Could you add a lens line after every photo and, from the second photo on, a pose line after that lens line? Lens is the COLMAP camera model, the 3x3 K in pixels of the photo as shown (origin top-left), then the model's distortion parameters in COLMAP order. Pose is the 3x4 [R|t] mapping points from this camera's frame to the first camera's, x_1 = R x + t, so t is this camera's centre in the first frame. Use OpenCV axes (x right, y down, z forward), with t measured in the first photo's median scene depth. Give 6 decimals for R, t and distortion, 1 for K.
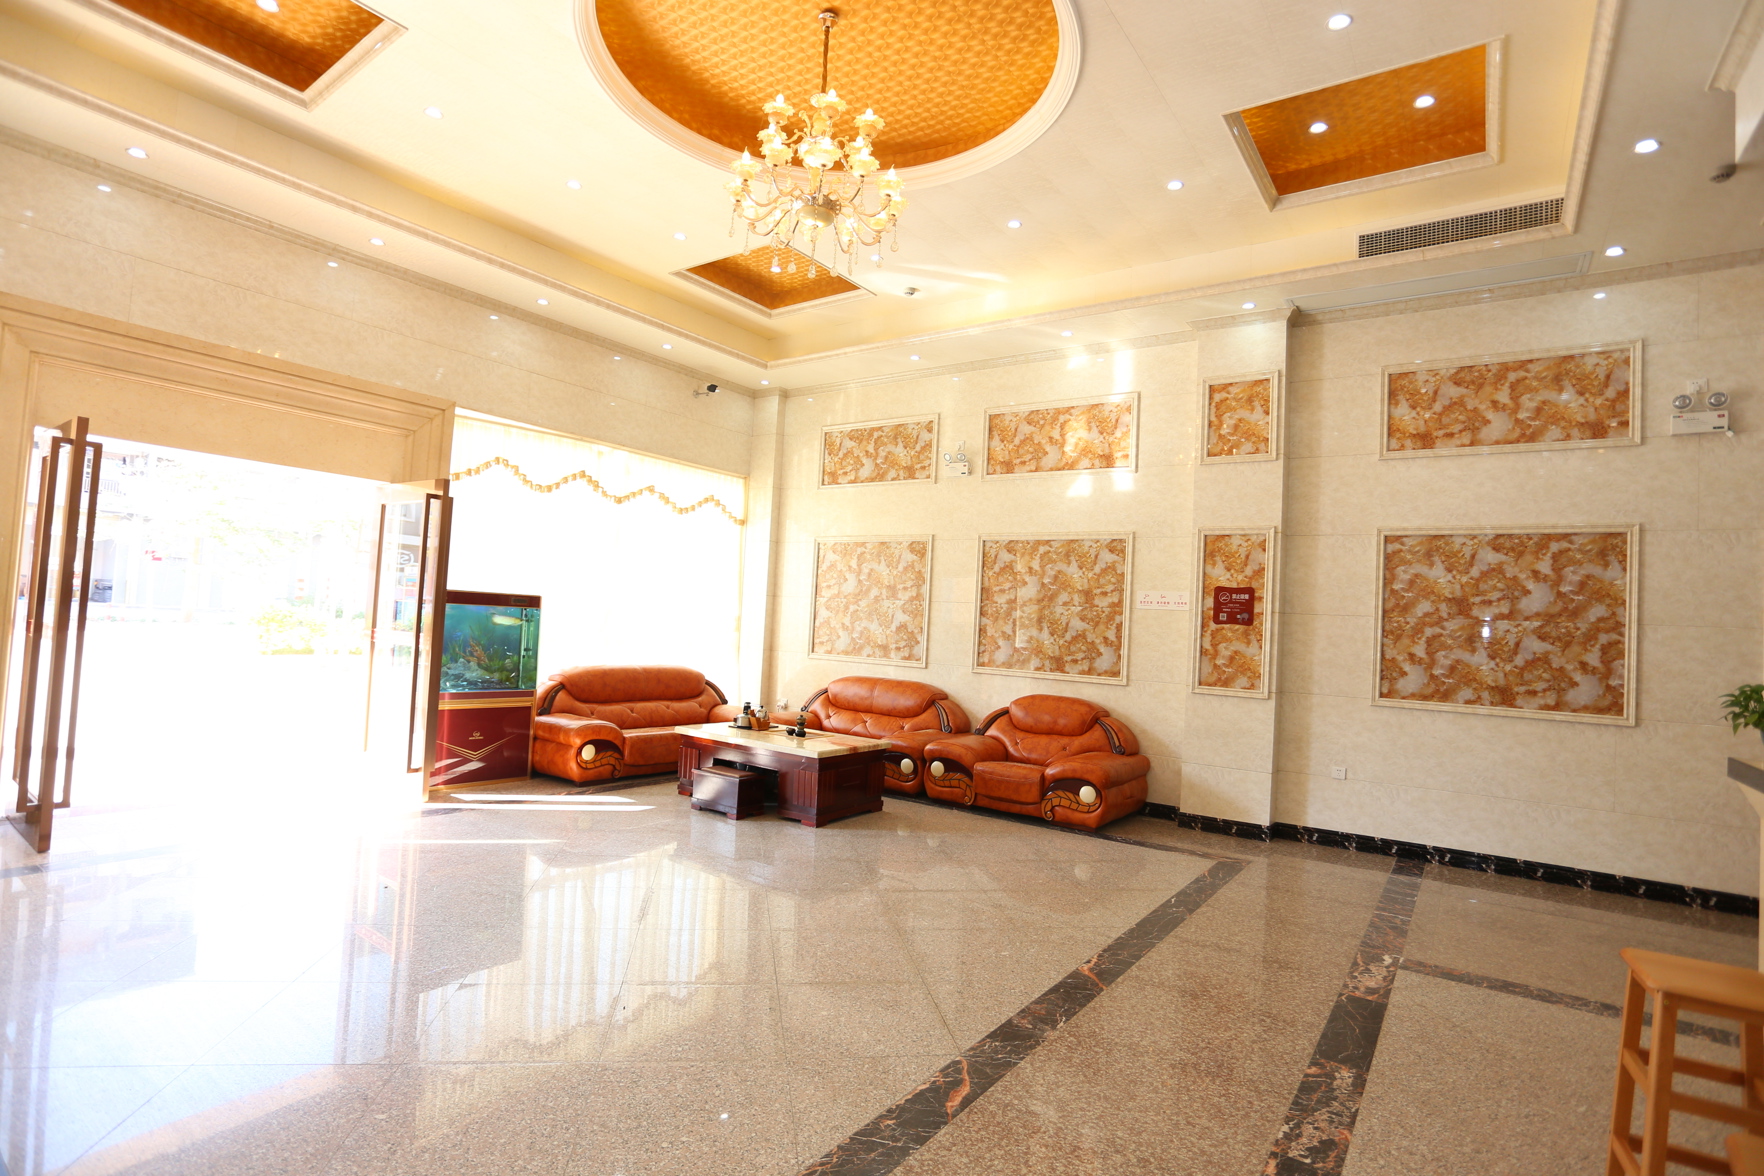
lens RADIAL K [[871.7, 0, 873.7], [0, 871.7, 586.7], [0, 0, 1]] dist [-0.030386, 0.011314]
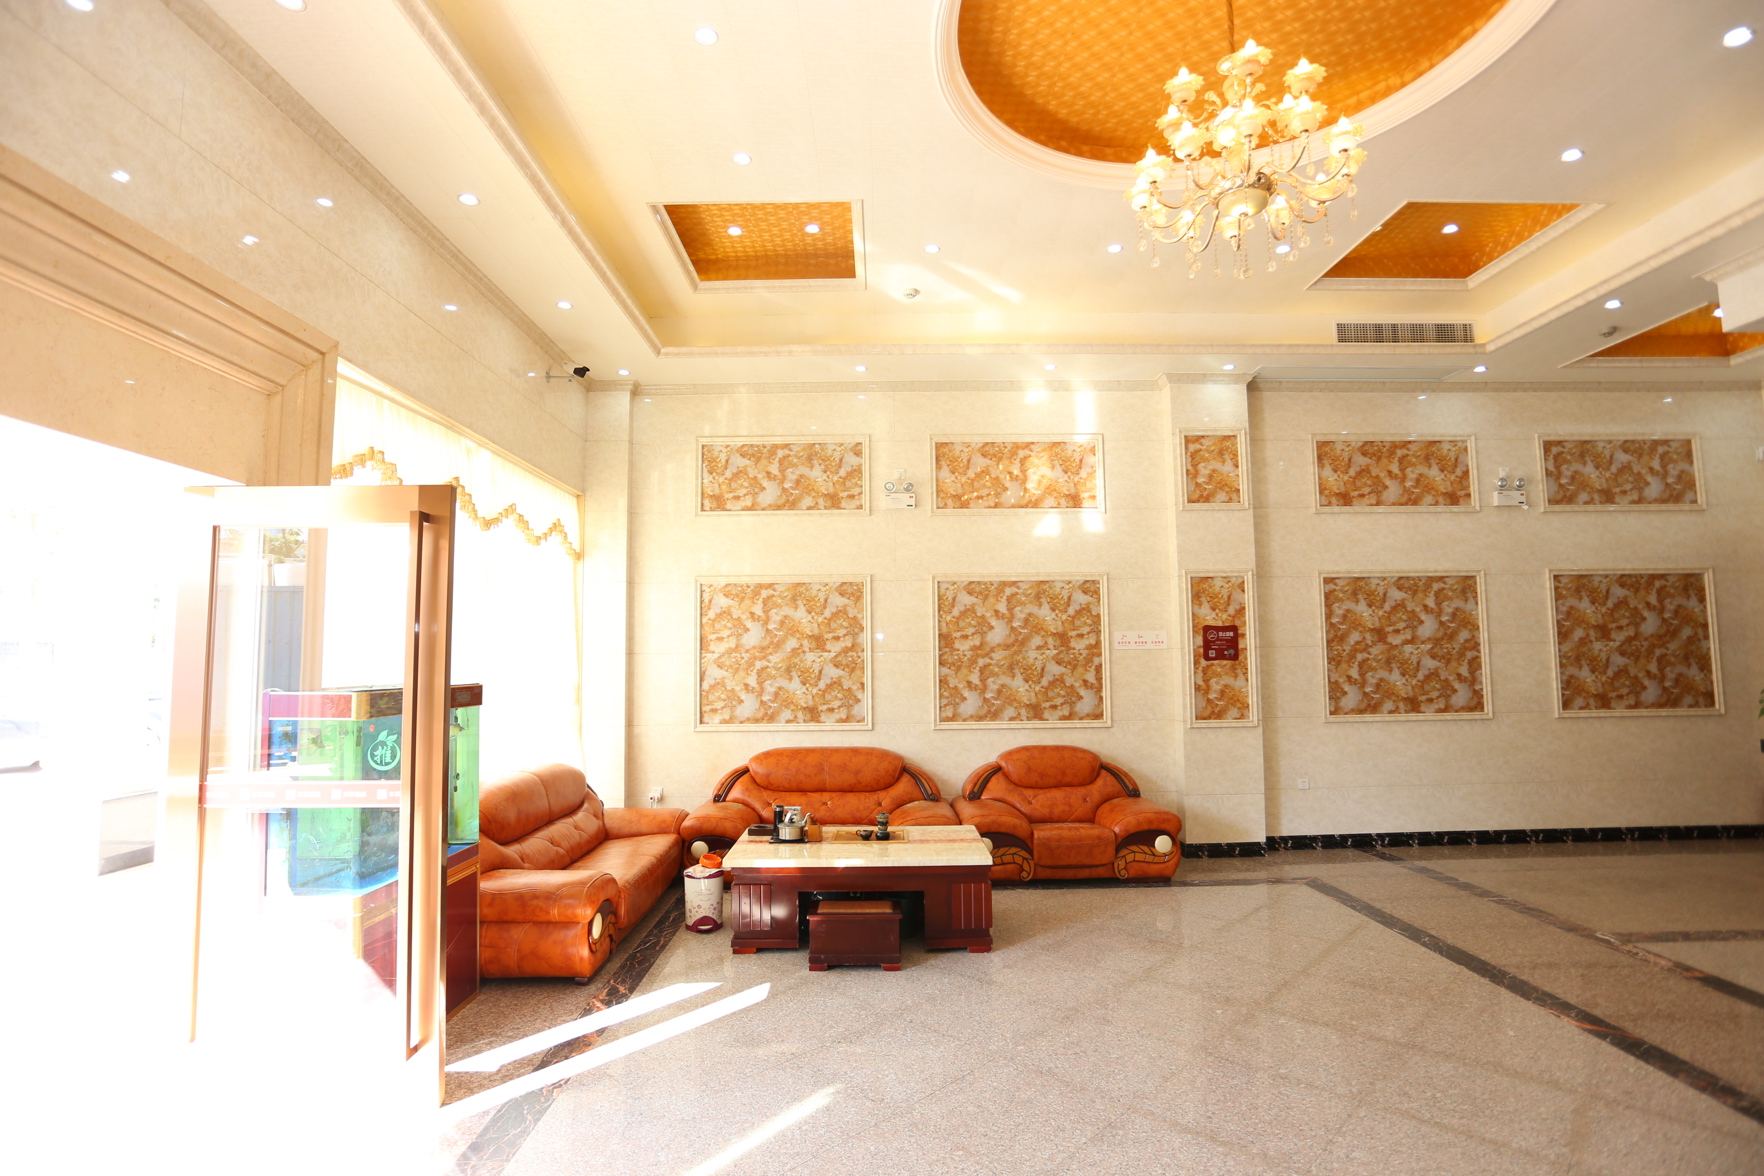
lens RADIAL K [[871.7, 0, 894.0], [0, 871.7, 594.9], [0, 0, 1]] dist [-0.030386, 0.011314]
pose [[0.802264, -0.018880, 0.596670, -0.552488], [0.029893, 0.999516, -0.008566, -0.040385], [-0.596220, 0.024708, 0.802441, 0.375390]]
